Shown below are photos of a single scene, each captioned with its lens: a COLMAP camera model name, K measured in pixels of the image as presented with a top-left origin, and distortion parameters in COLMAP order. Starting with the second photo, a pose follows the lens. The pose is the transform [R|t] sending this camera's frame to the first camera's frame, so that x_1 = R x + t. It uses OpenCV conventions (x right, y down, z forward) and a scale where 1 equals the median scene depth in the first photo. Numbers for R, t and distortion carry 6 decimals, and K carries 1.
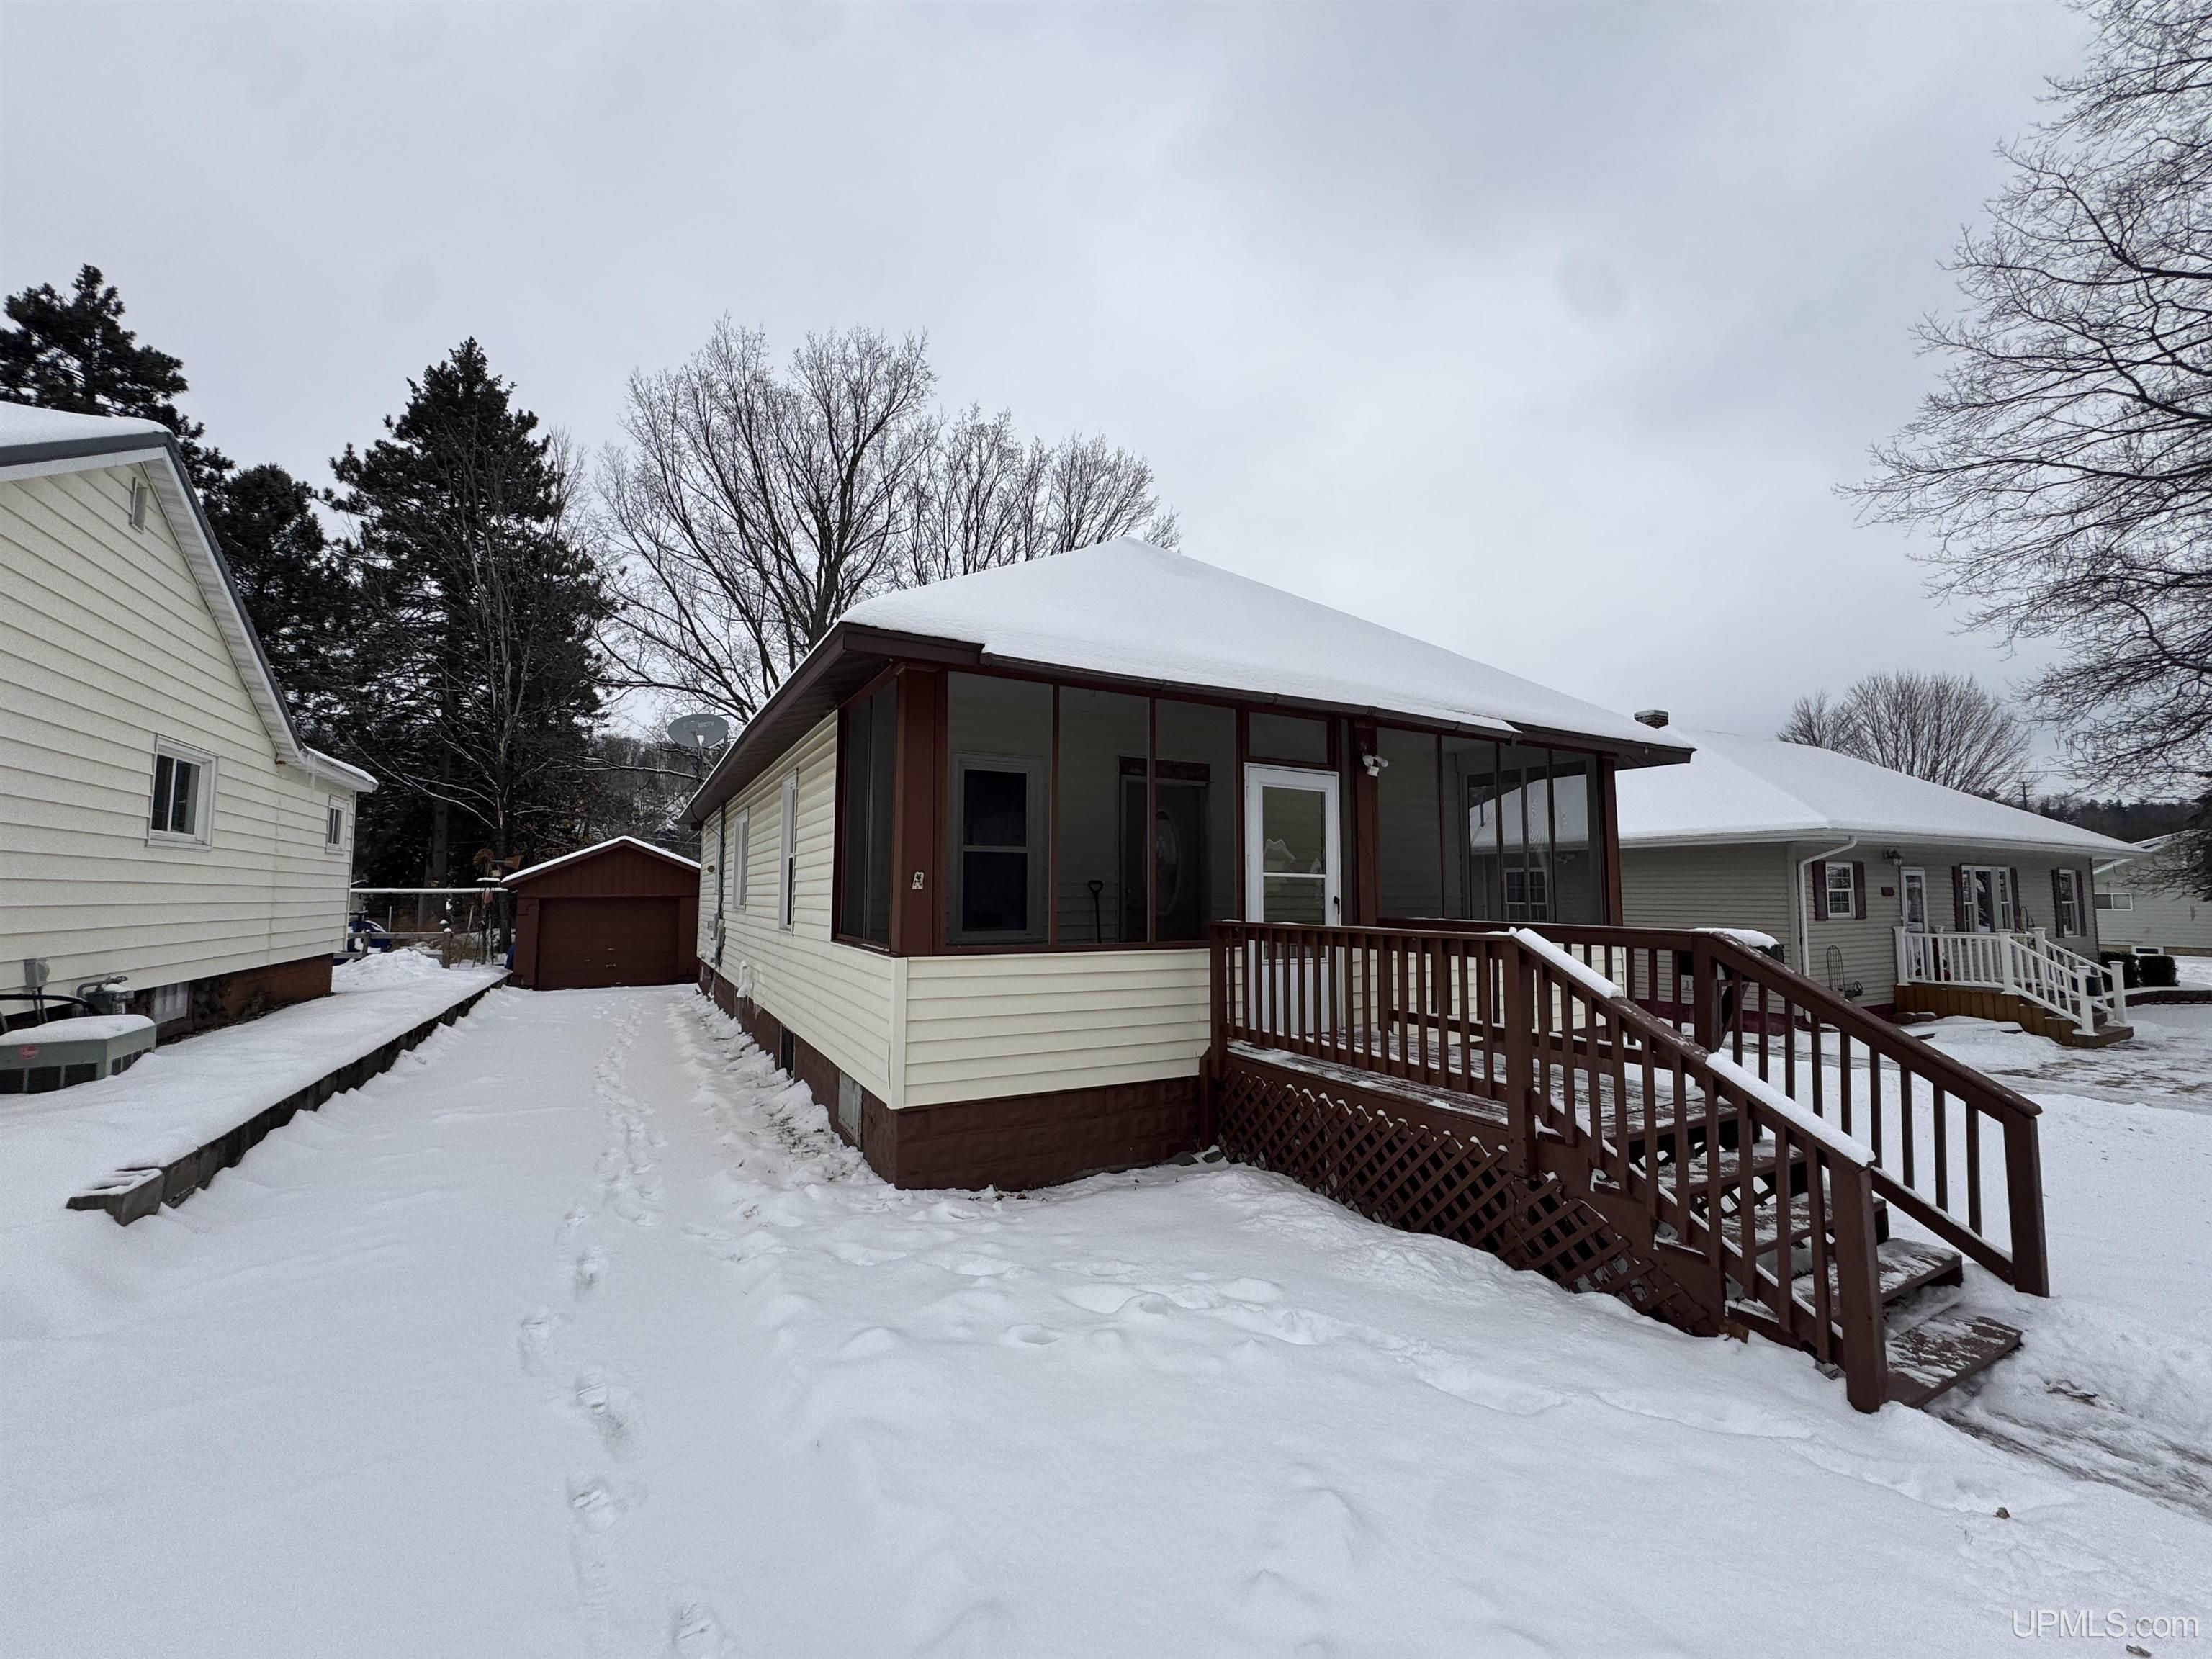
lens RADIAL K [[879.3, 0, 1103.9], [0, 879.3, 824.5], [0, 0, 1]] dist [-0.005134, 0.000372]
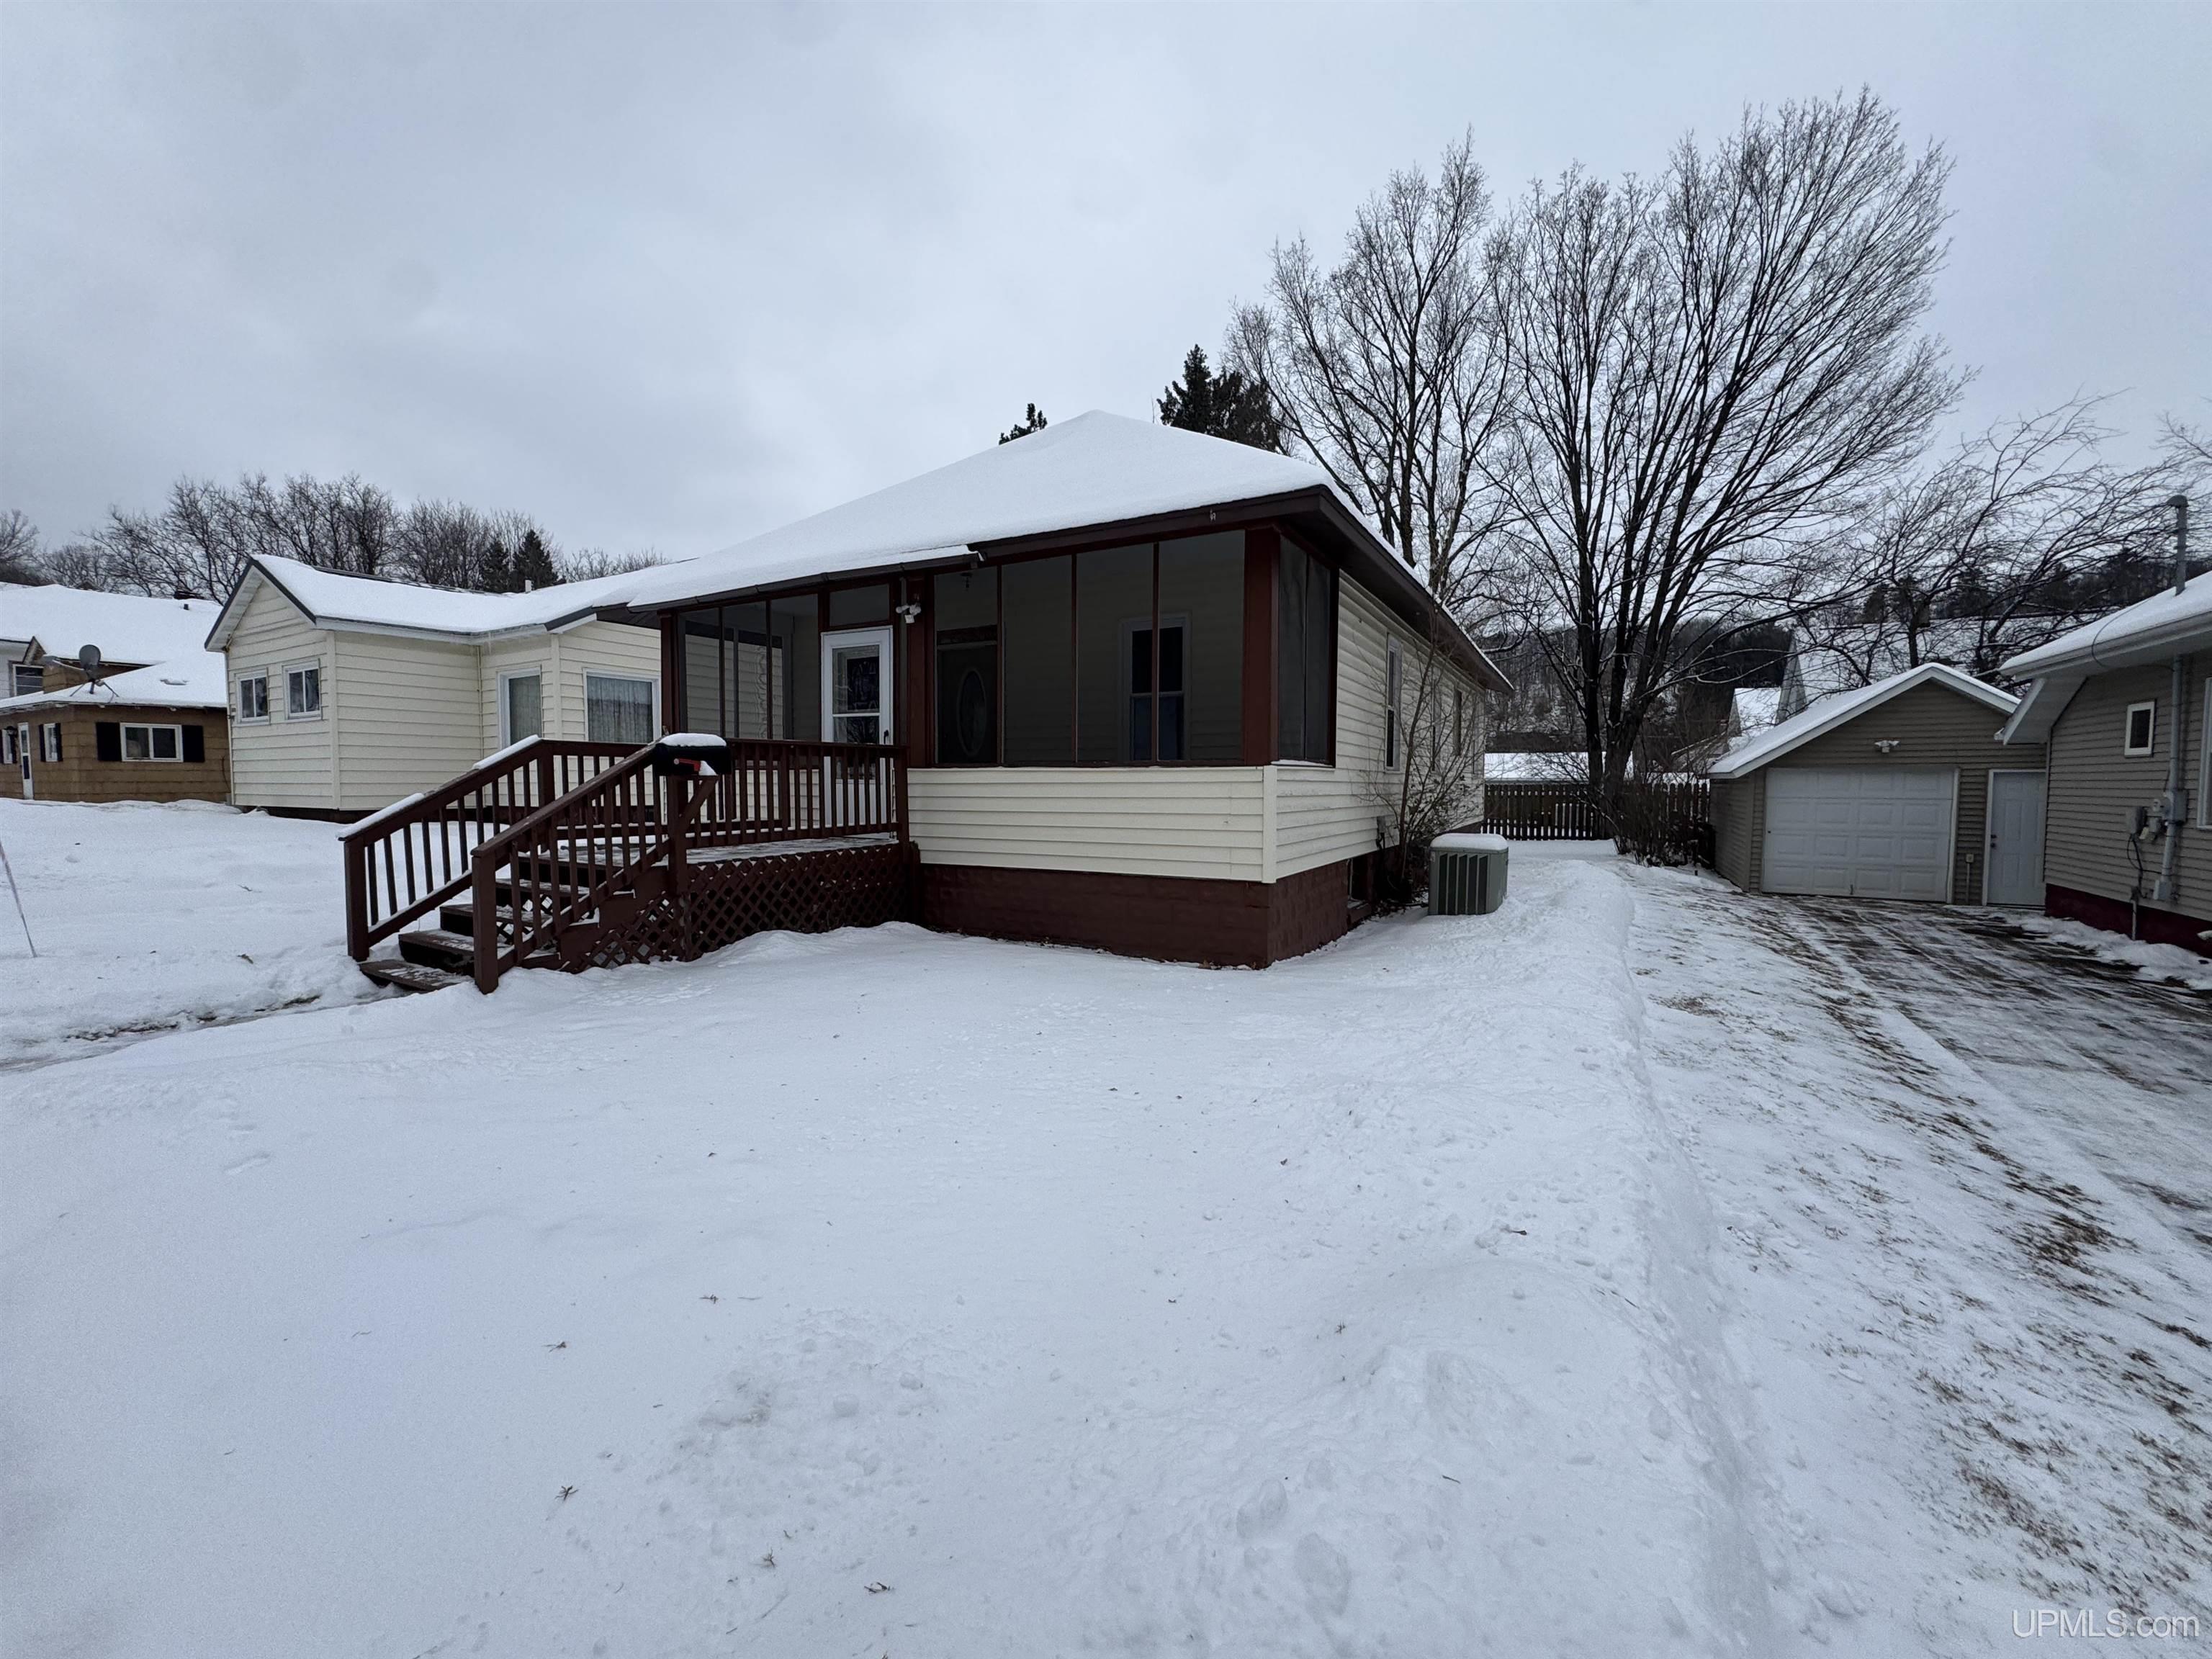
lens RADIAL K [[879.3, 0, 1103.9], [0, 879.3, 824.5], [0, 0, 1]] dist [-0.005134, 0.000372]
pose [[0.523617, 0.036088, -0.851189, 1.499635], [0.070950, 0.993785, 0.085779, 0.132379], [0.848994, -0.105307, 0.517802, 0.622751]]
